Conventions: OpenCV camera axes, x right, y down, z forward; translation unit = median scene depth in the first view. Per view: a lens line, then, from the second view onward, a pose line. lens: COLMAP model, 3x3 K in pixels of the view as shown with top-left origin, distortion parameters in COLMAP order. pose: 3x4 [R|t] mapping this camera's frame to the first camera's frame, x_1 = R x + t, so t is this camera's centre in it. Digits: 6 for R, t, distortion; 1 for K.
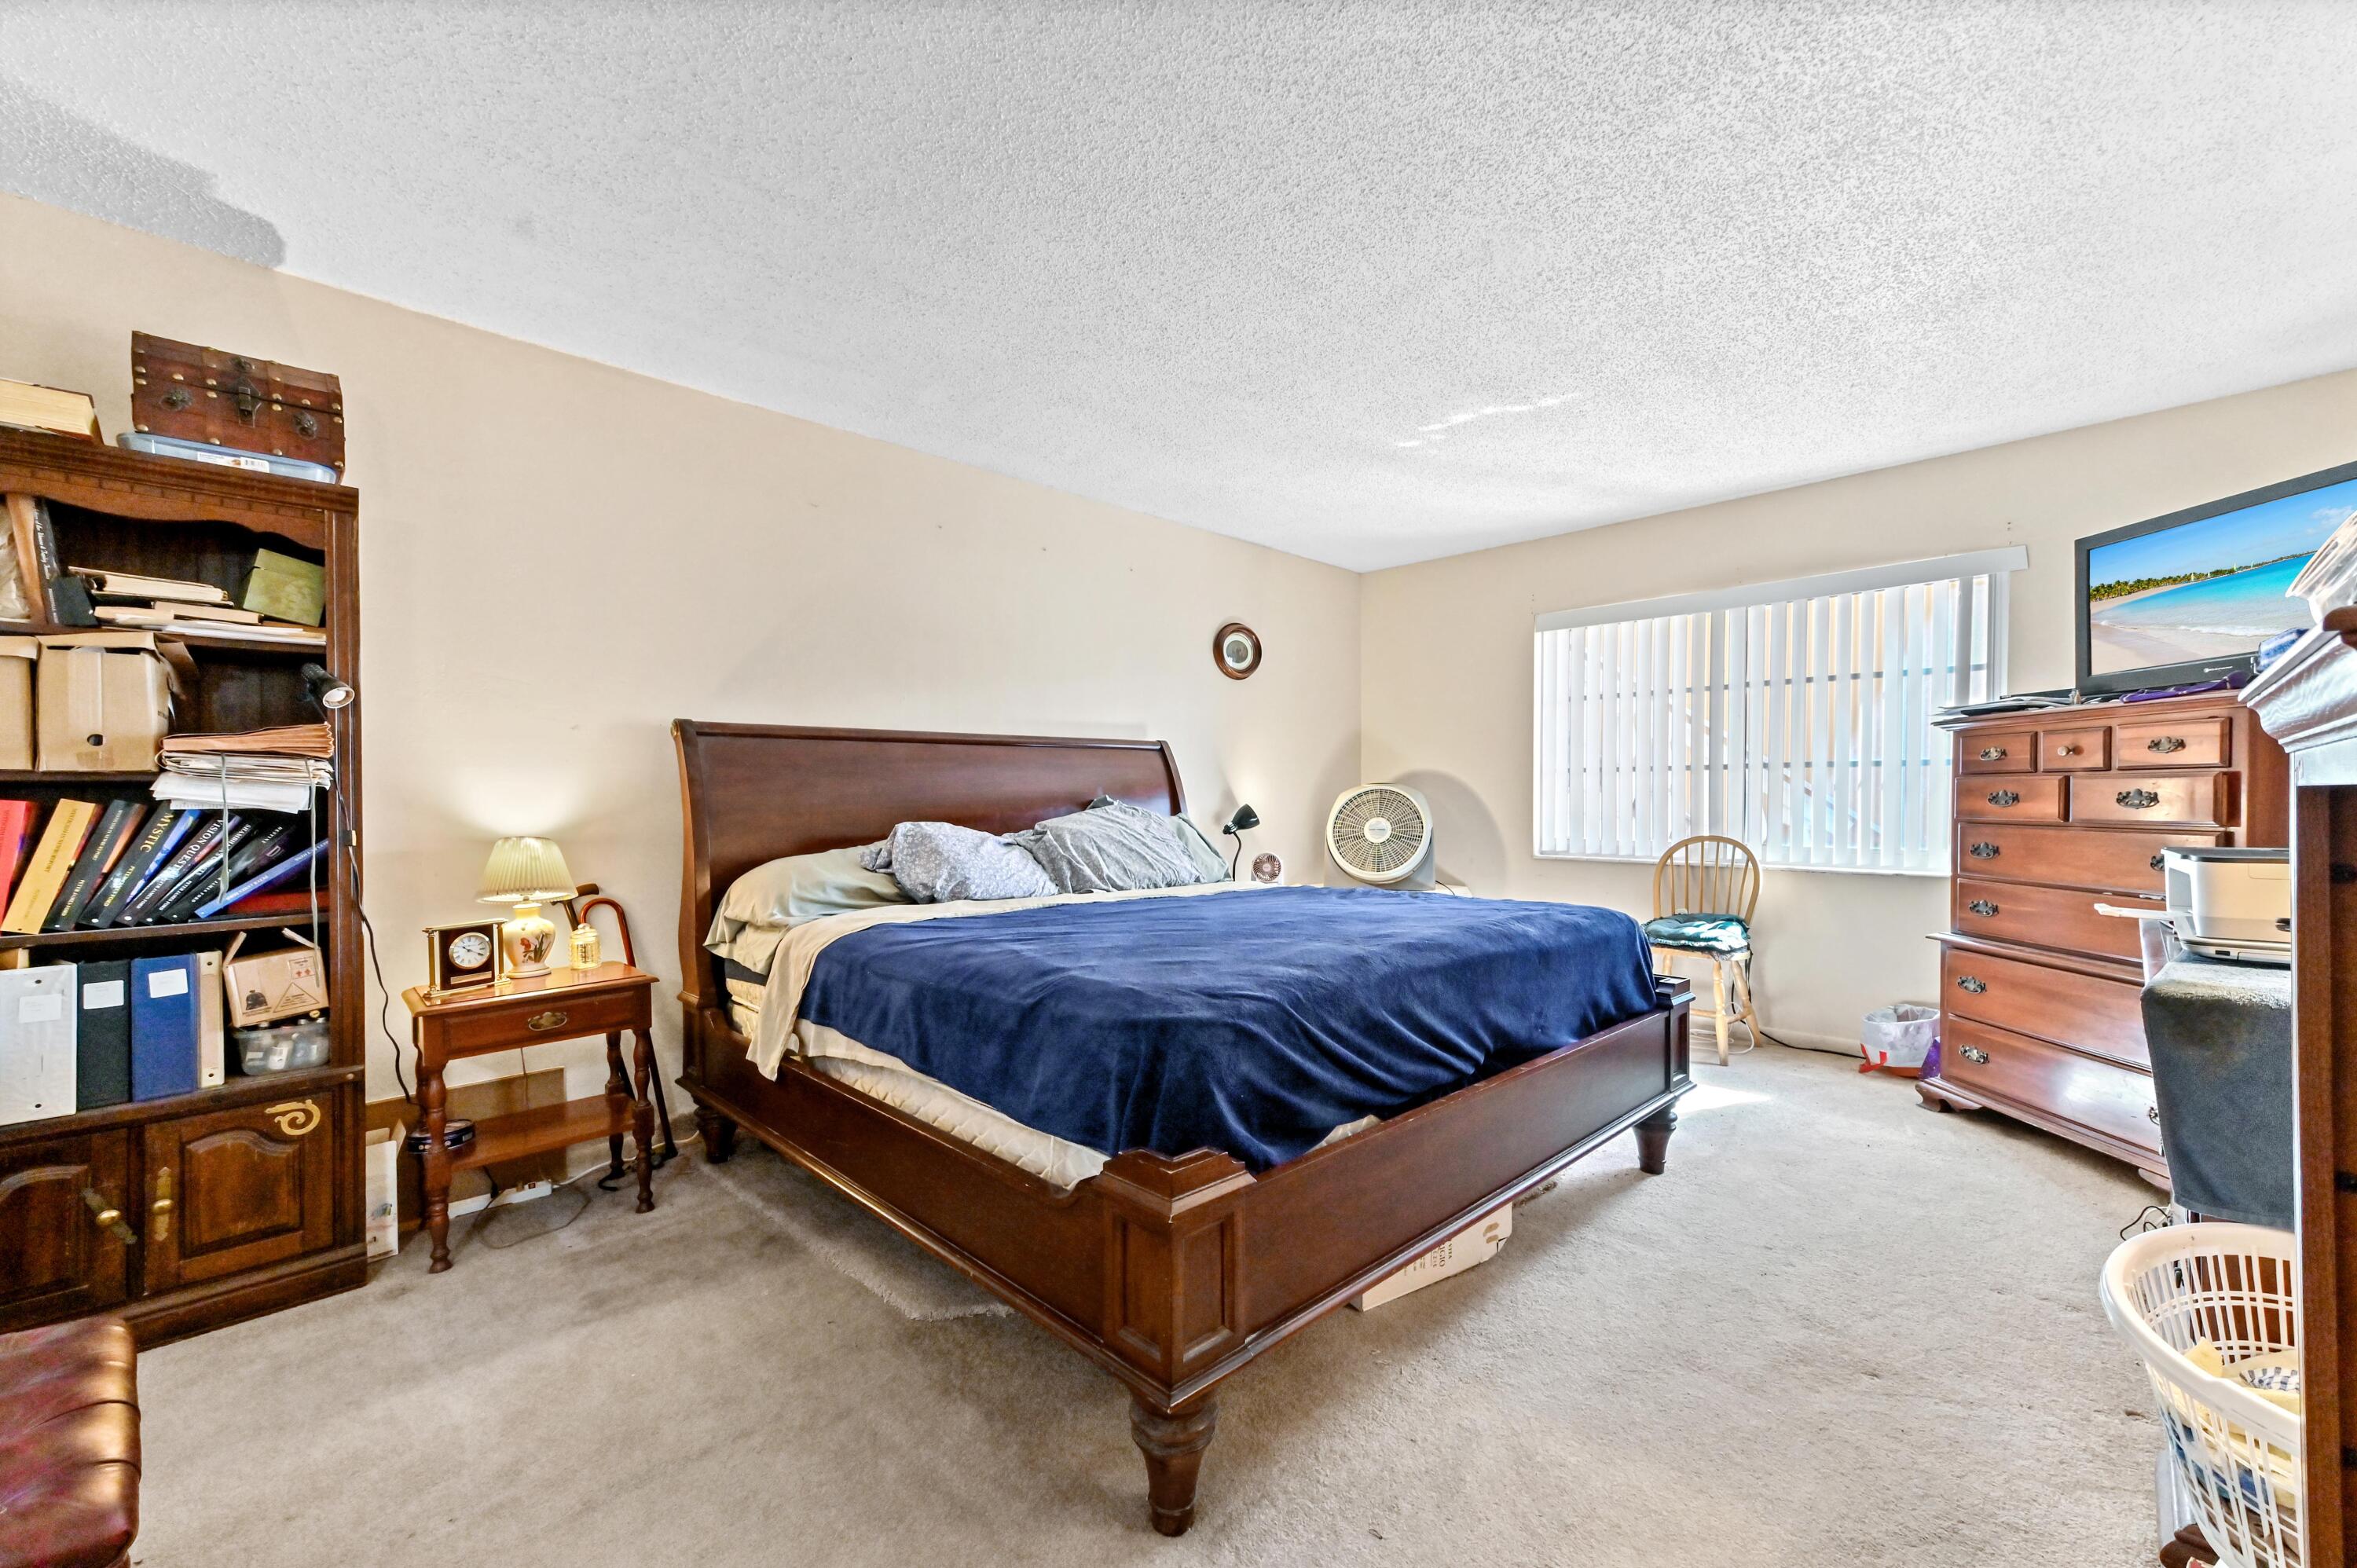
lens RADIAL K [[938.9, 0, 1188.7], [0, 938.9, 777.7], [0, 0, 1]] dist [0.020589, -0.000002]
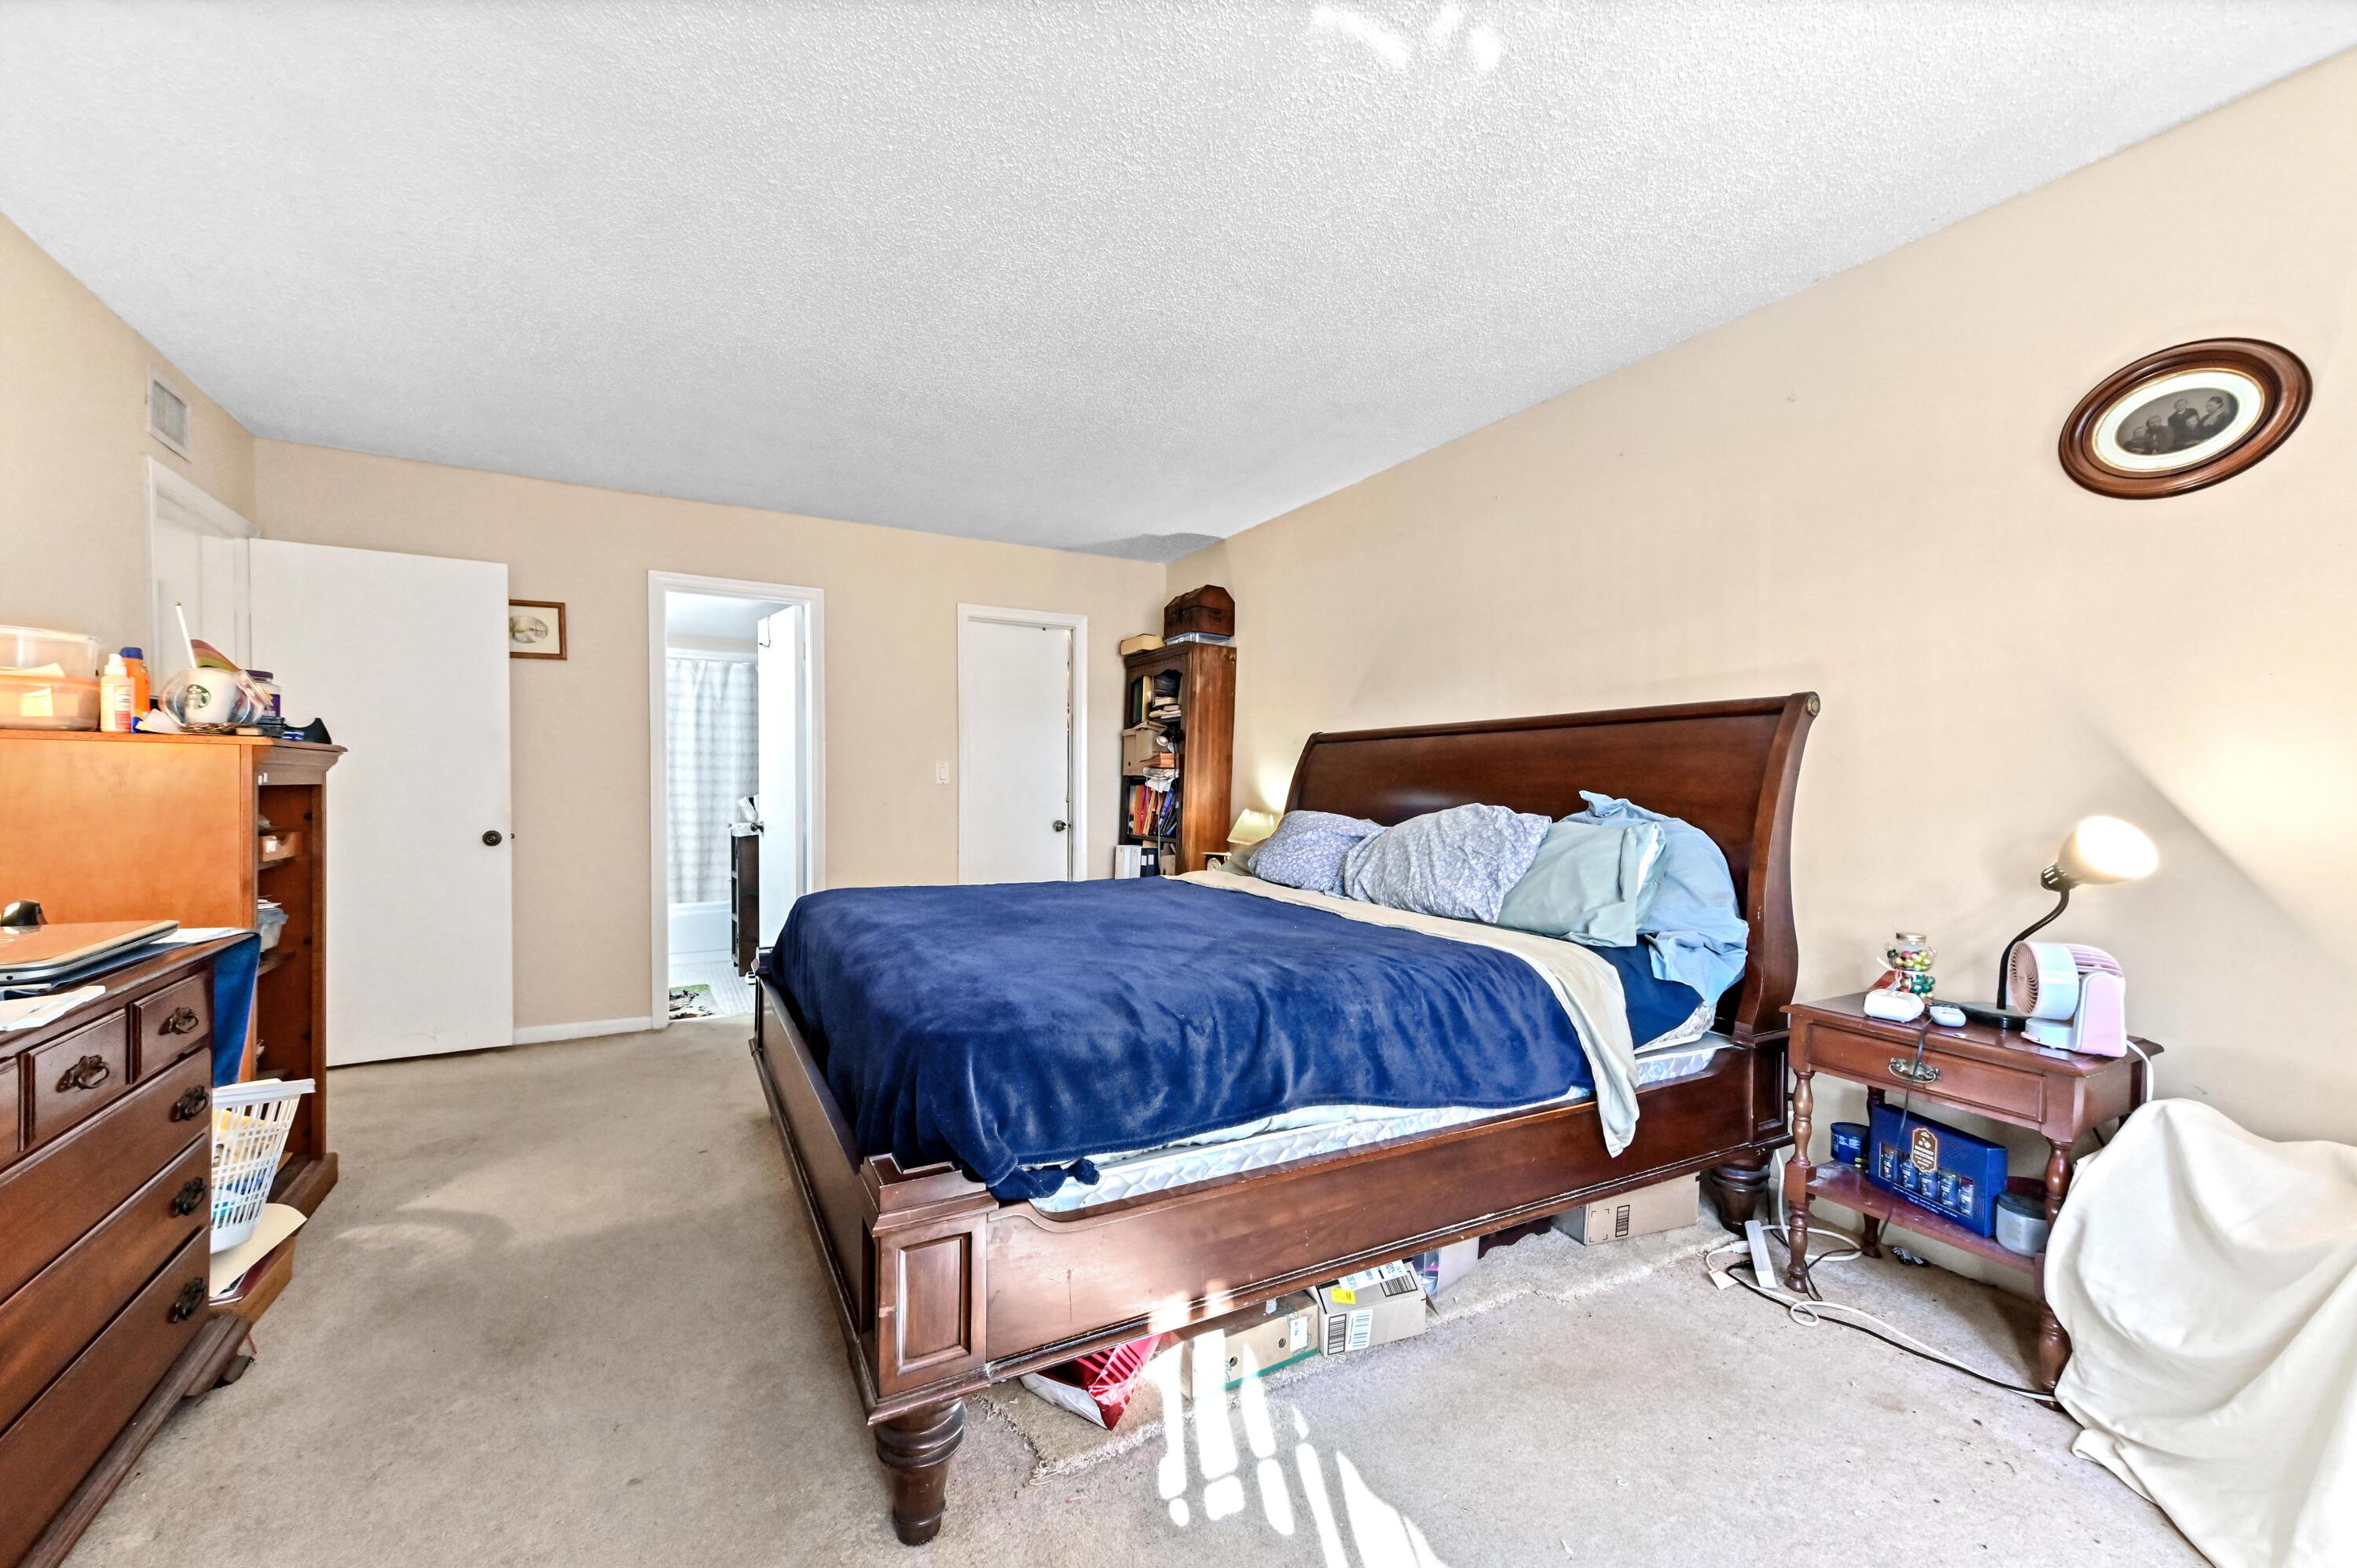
lens RADIAL K [[938.9, 0, 1188.7], [0, 938.9, 777.7], [0, 0, 1]] dist [0.020589, -0.000002]
pose [[-0.257448, 0.000178, -0.966292, 0.776891], [0.008691, 0.999960, -0.002131, 0.008508], [0.966253, -0.008947, -0.257439, 1.038005]]
